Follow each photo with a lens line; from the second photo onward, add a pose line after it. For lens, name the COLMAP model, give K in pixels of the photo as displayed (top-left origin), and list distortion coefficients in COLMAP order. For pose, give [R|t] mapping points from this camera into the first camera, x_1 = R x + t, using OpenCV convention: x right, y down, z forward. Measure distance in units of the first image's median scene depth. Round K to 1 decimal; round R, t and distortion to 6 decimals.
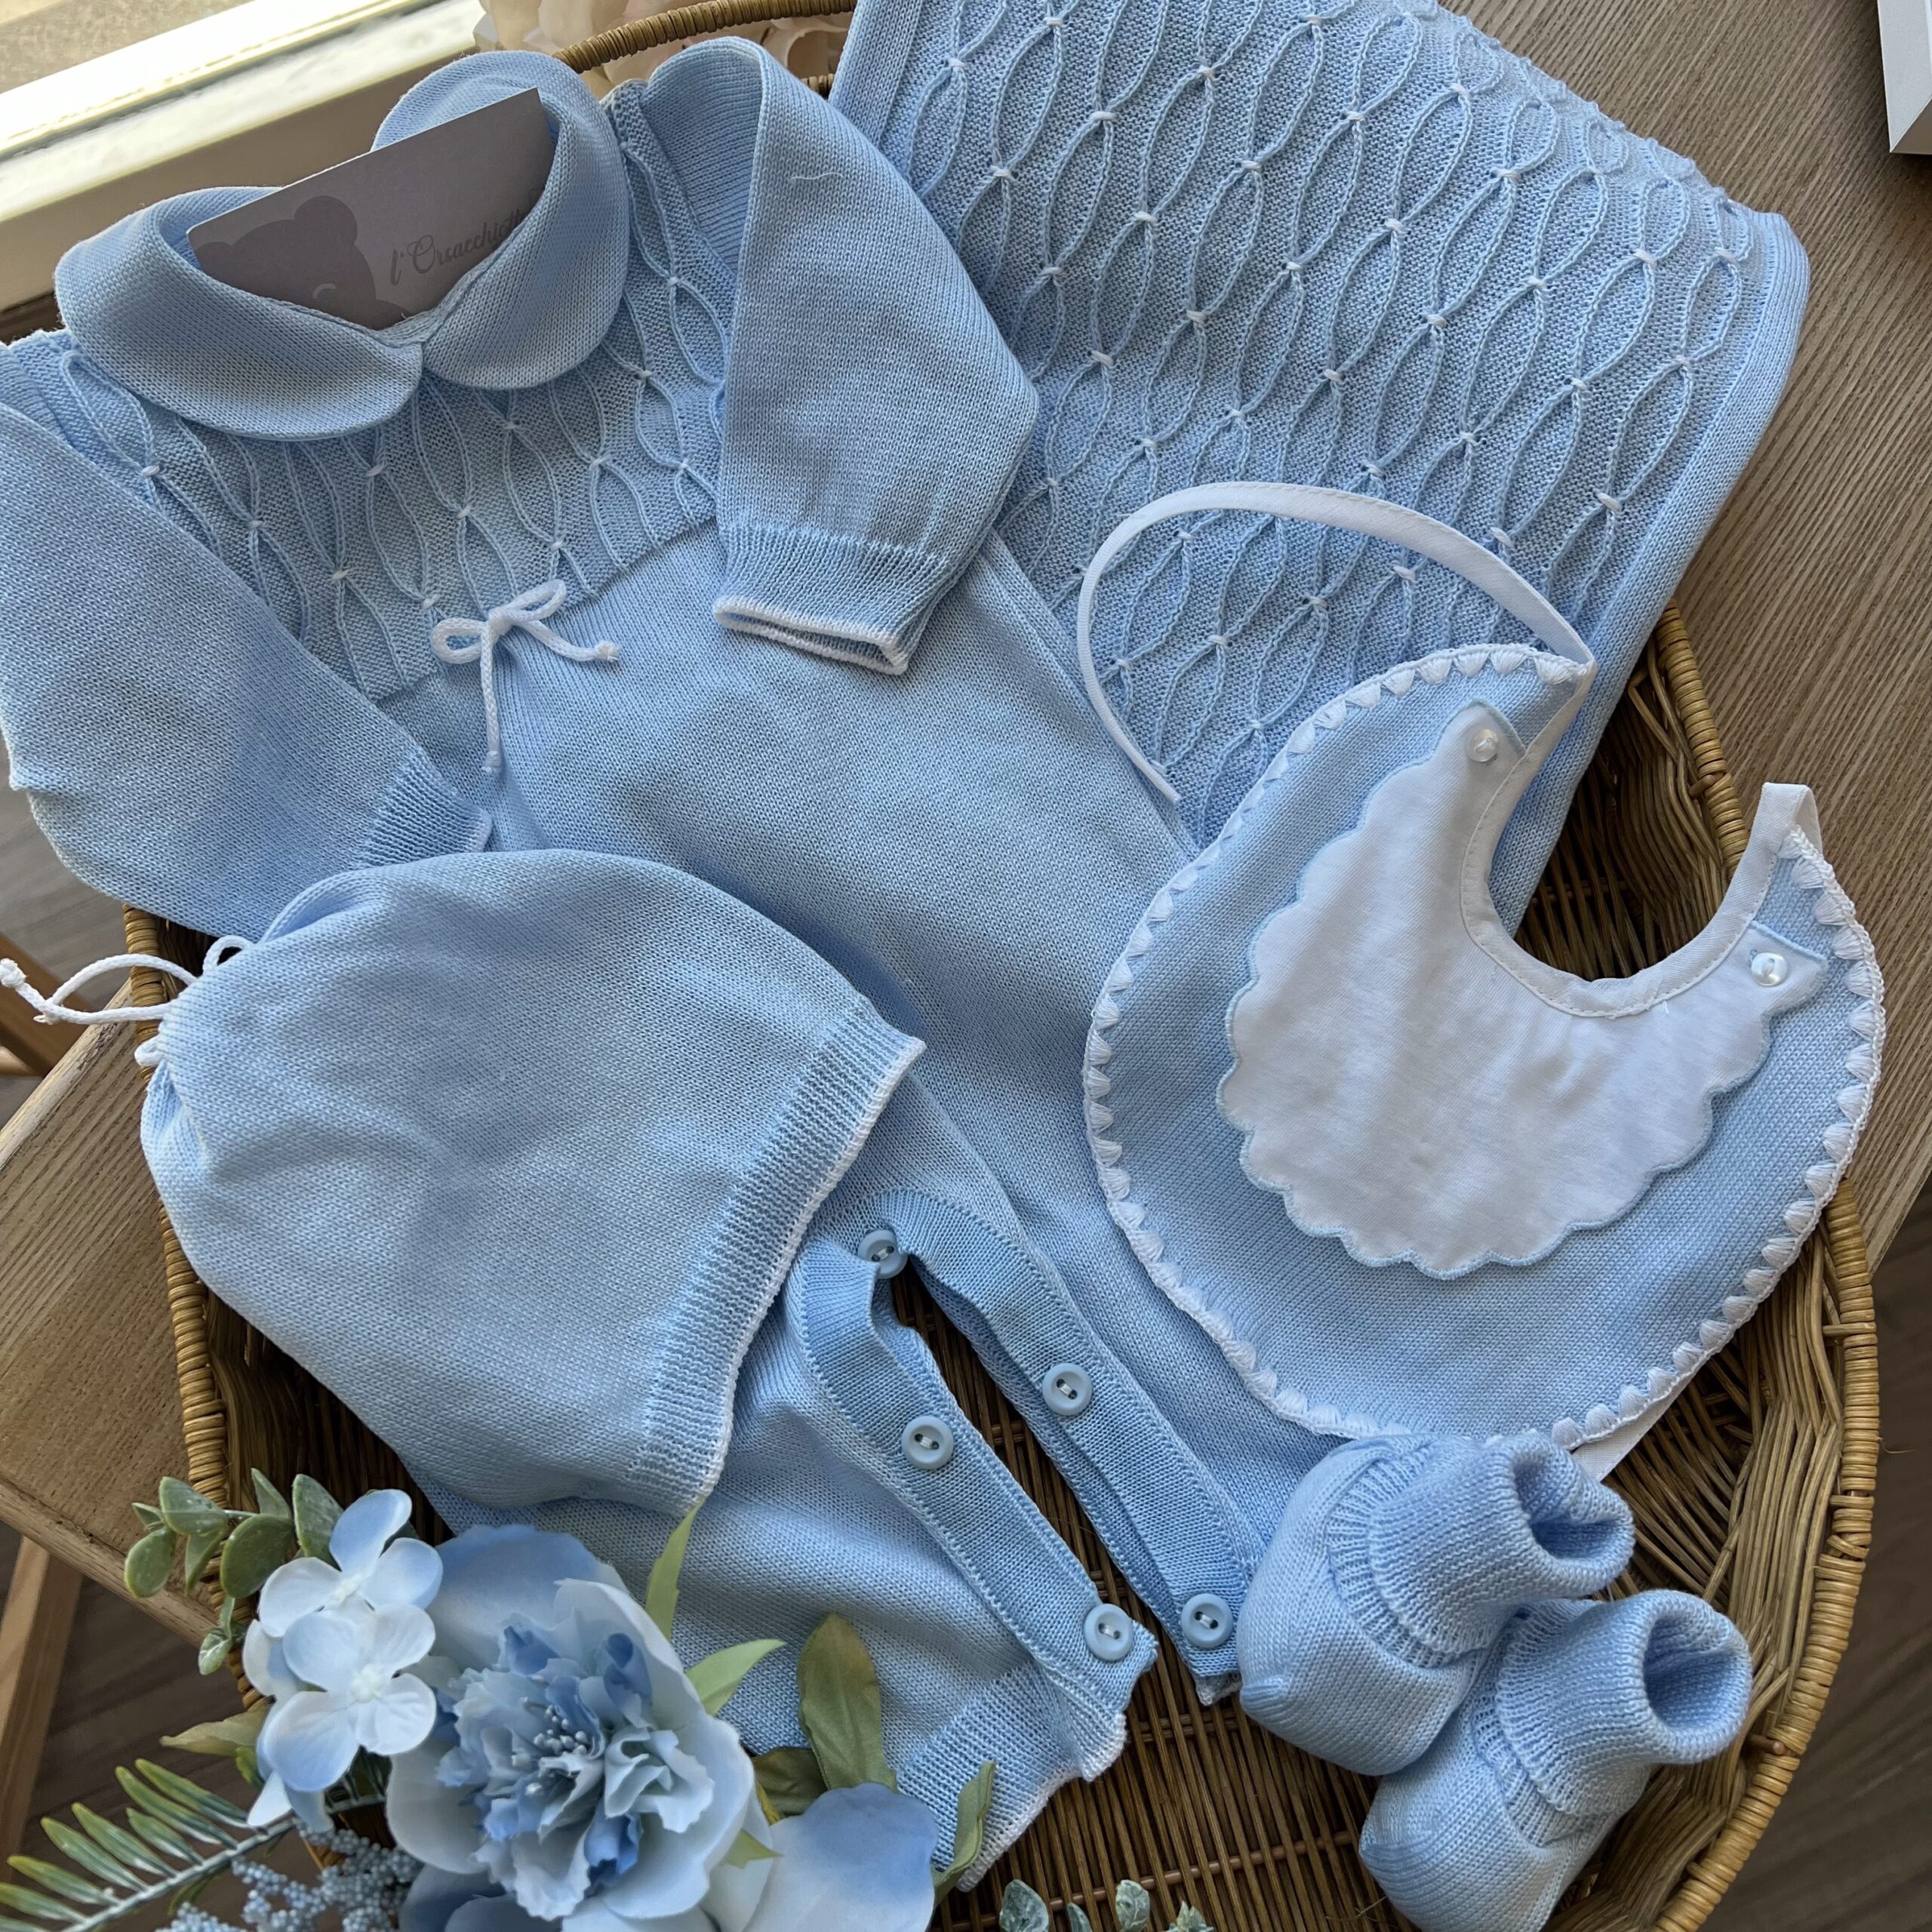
lens RADIAL K [[2003.1, 0, 956.8], [0, 2003.1, 959.7], [0, 0, 1]] dist [0.013920, 0.000000]
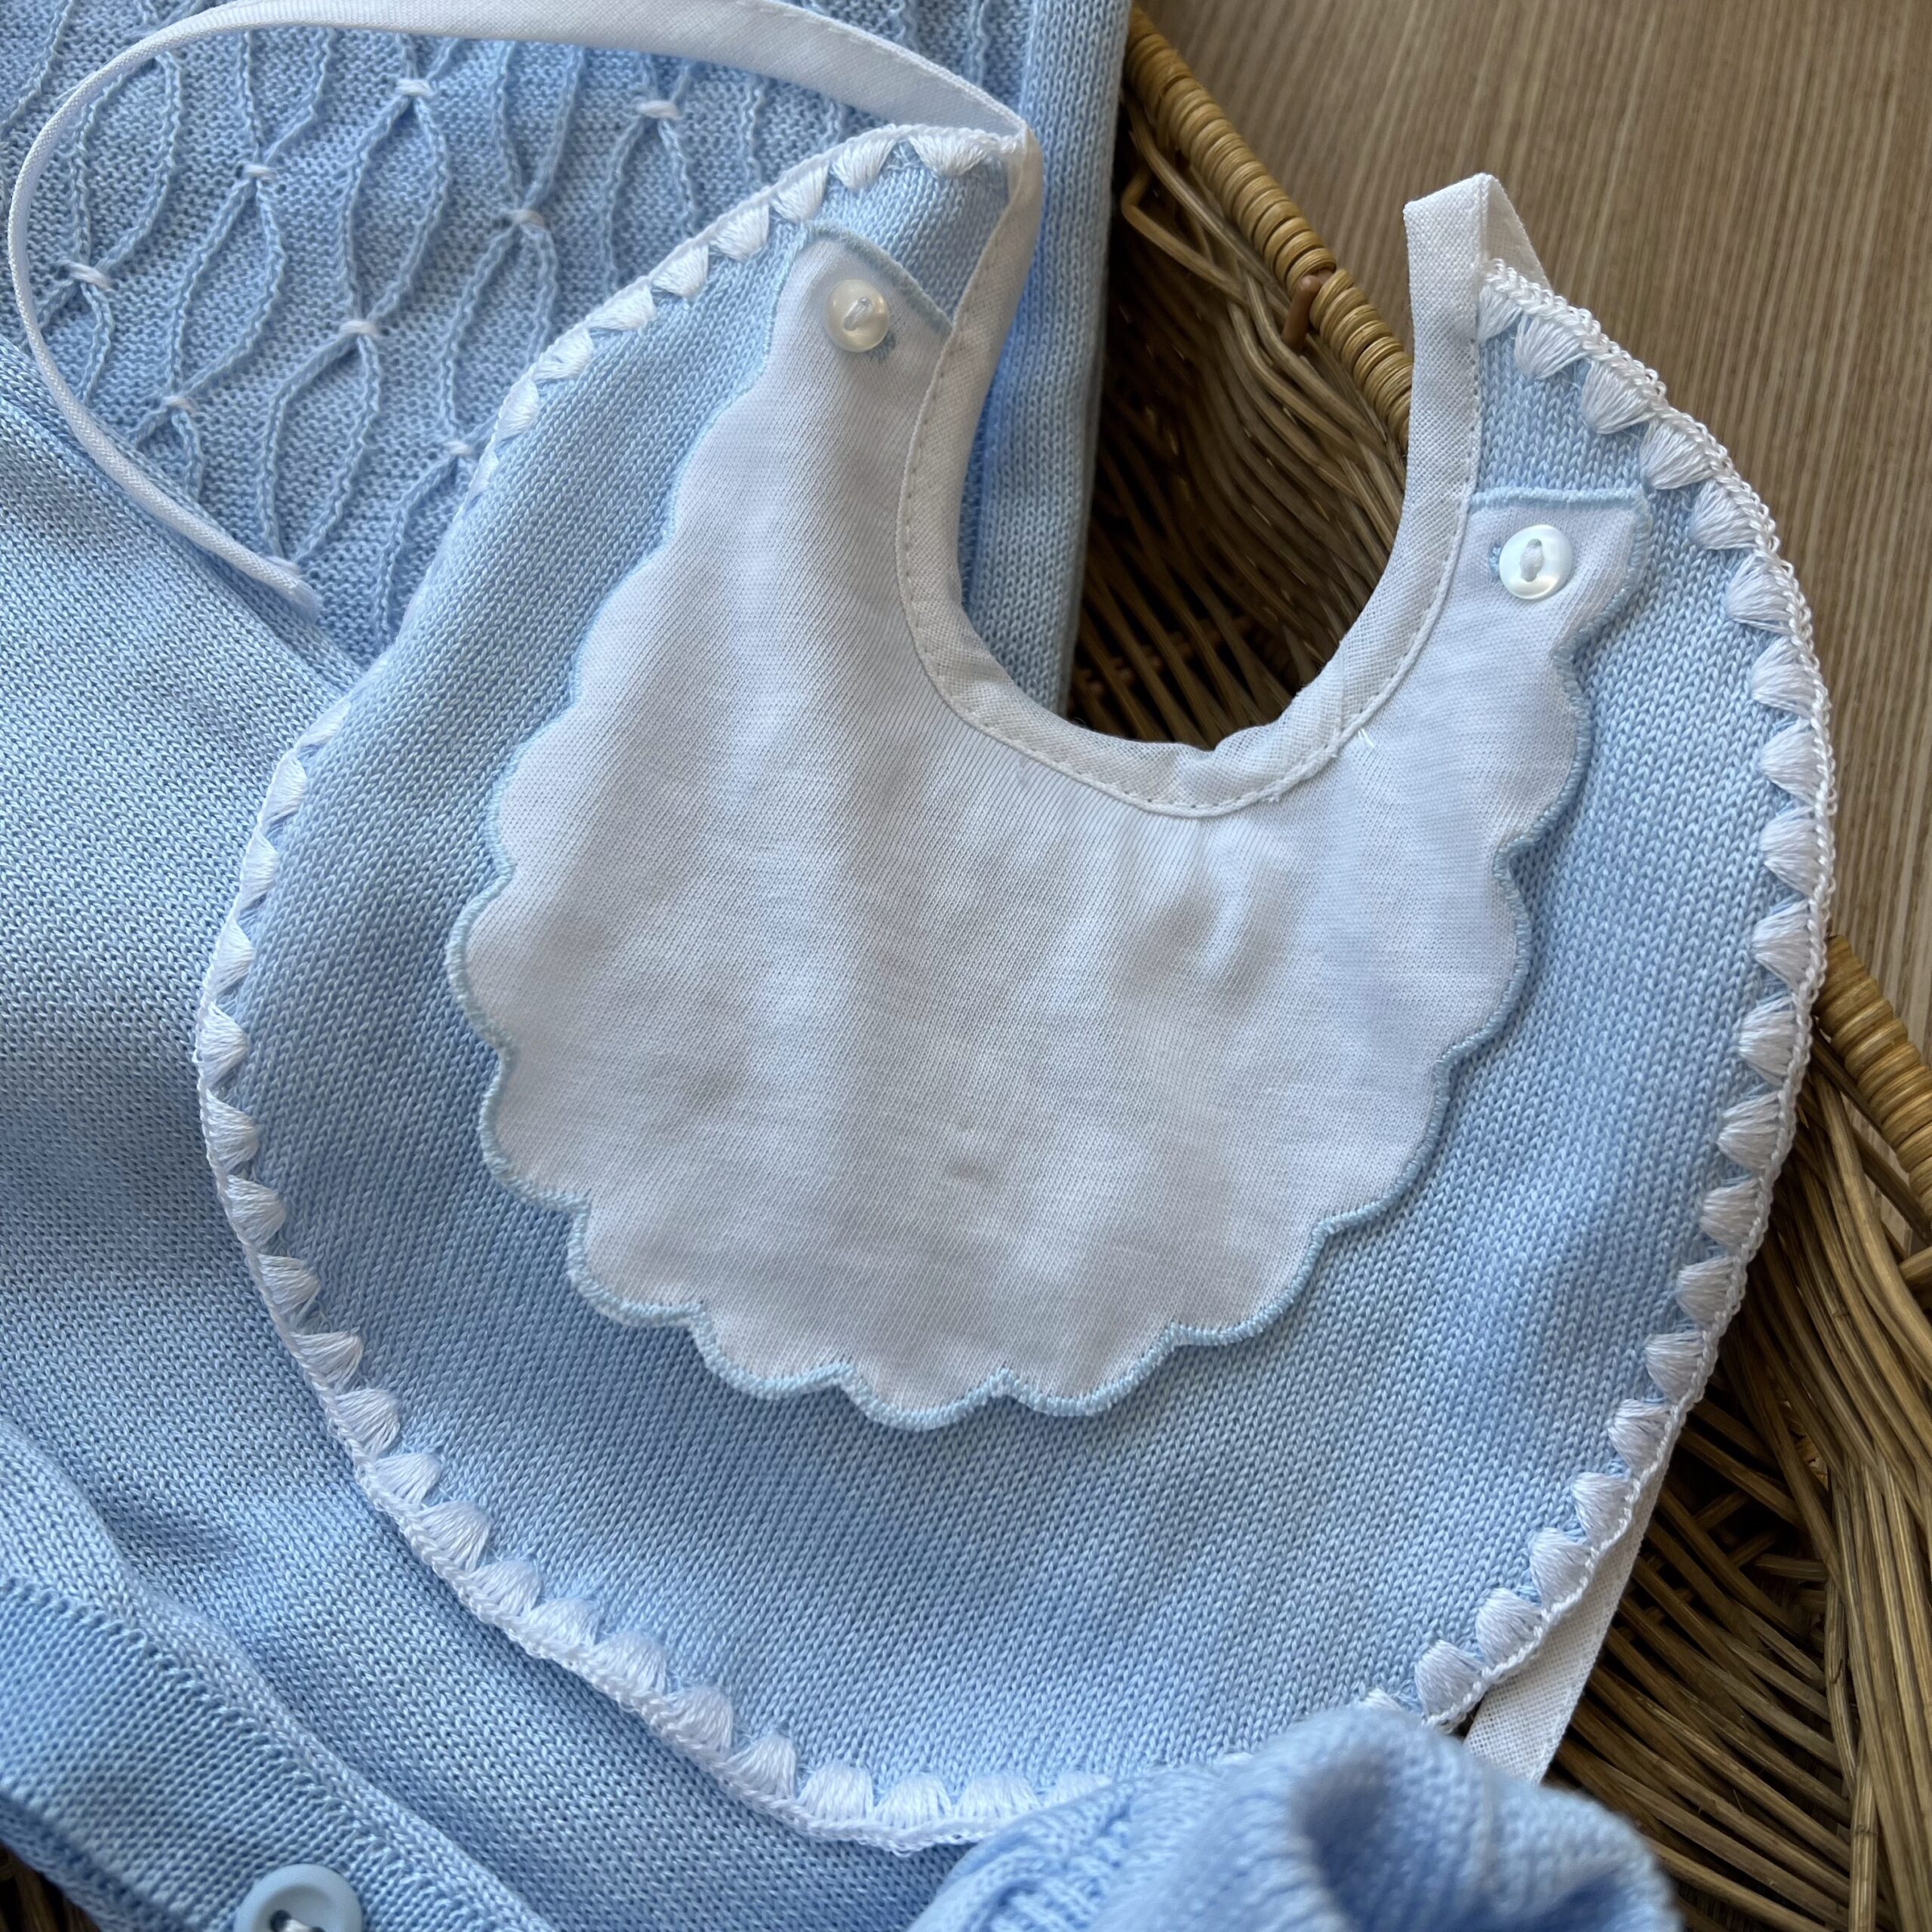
lens RADIAL K [[2003.1, 0, 975.3], [0, 2003.1, 970.0], [0, 0, 1]] dist [0.013920, 0.000000]
pose [[0.959021, -0.247905, 0.137195, 0.182111], [0.268982, 0.948752, -0.165889, 0.133269], [-0.089039, 0.195994, 0.976554, 0.546694]]
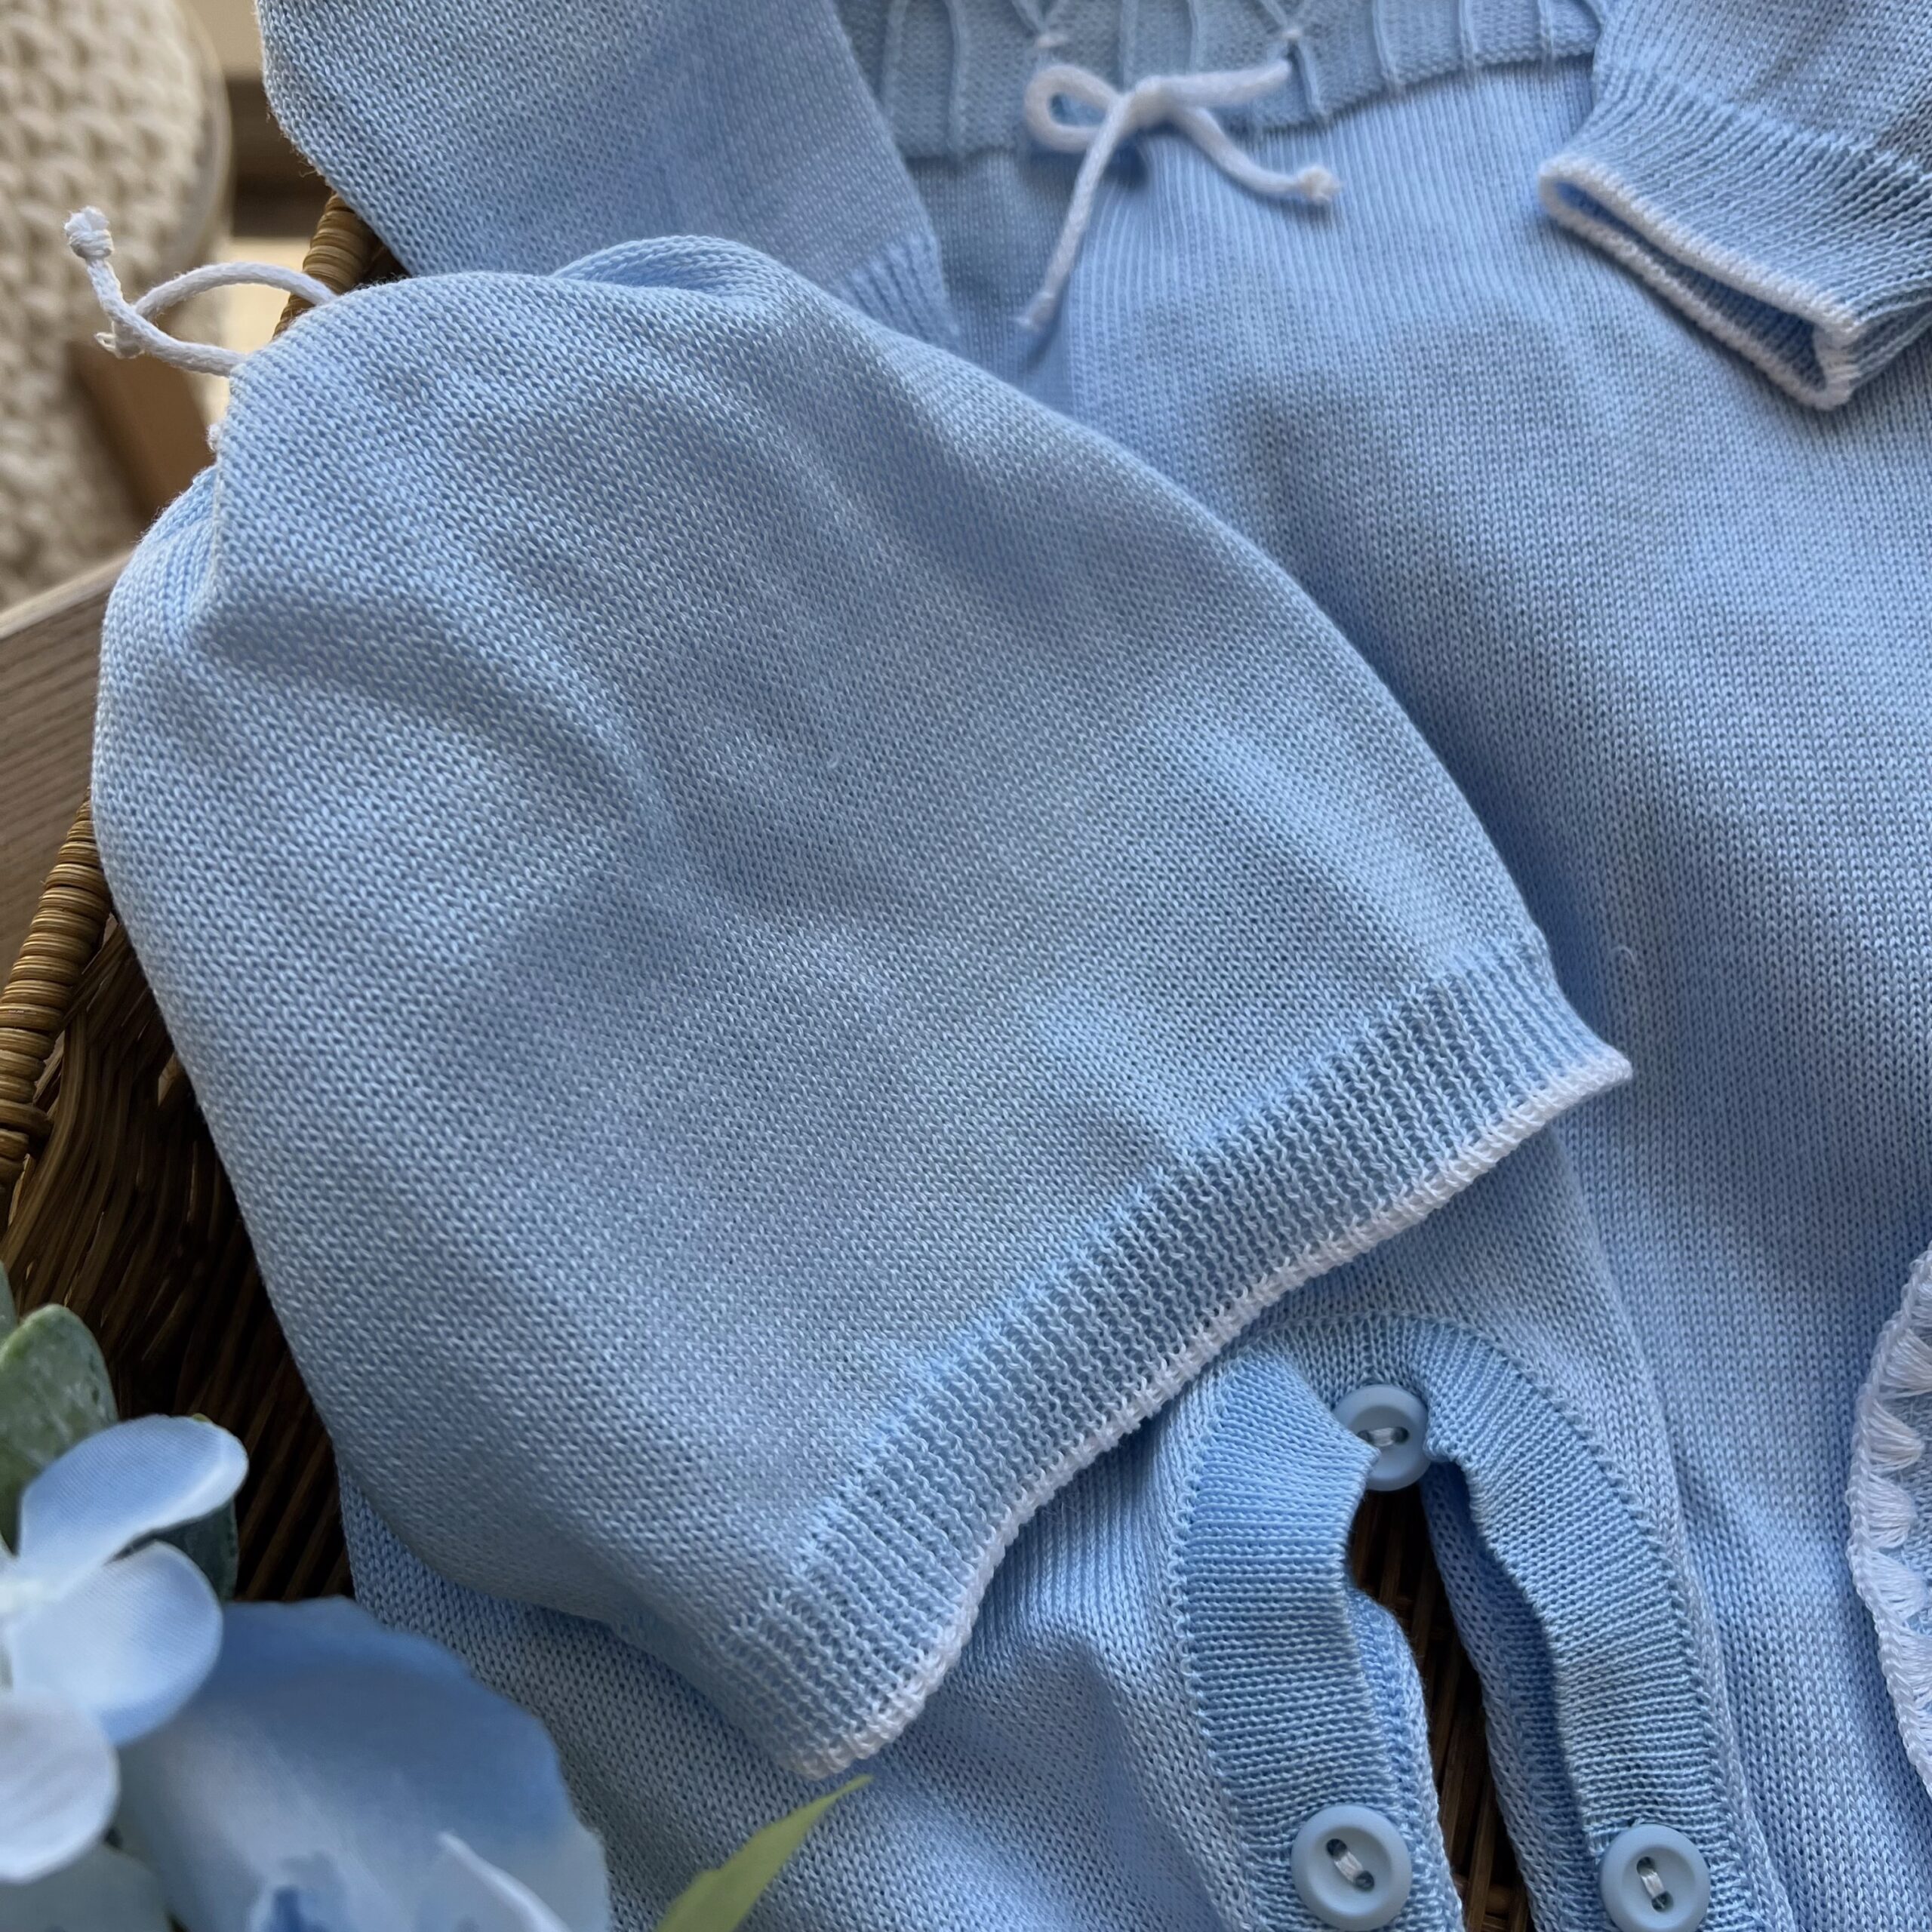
lens RADIAL K [[2003.1, 0, 972.4], [0, 2003.1, 947.0], [0, 0, 1]] dist [0.013920, 0.000000]
pose [[0.905969, 0.386628, -0.172451, -0.089565], [-0.404803, 0.910392, -0.085564, 0.123568], [0.123916, 0.147327, 0.981295, 0.507451]]
